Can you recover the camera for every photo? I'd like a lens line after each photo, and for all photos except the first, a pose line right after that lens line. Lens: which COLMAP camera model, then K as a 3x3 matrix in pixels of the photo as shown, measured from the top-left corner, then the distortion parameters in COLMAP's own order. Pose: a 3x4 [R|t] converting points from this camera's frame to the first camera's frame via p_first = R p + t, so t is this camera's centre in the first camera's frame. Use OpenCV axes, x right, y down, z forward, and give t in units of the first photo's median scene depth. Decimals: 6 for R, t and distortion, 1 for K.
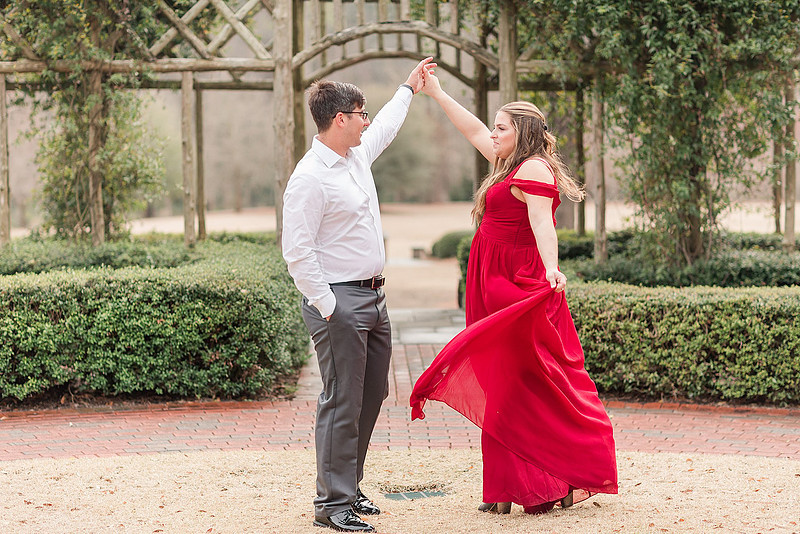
lens RADIAL K [[1888.7, 0, 361.3], [0, 1888.7, 253.1], [0, 0, 1]] dist [0.033060, 0.171158]
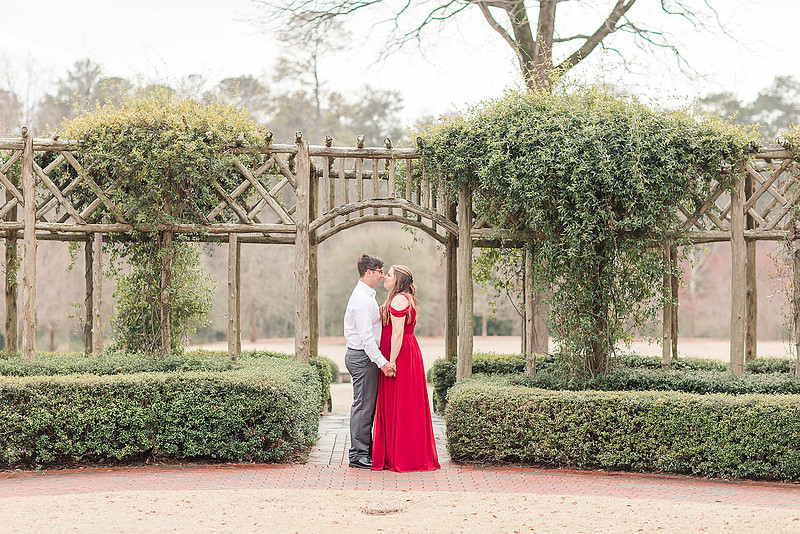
lens RADIAL K [[1888.7, 0, 361.3], [0, 1888.7, 253.1], [0, 0, 1]] dist [0.033060, 0.171158]
pose [[0.999861, 0.014944, -0.007335, 0.014641], [-0.015422, 0.997414, -0.070194, 0.017714], [0.006267, 0.070298, 0.997506, -0.457524]]
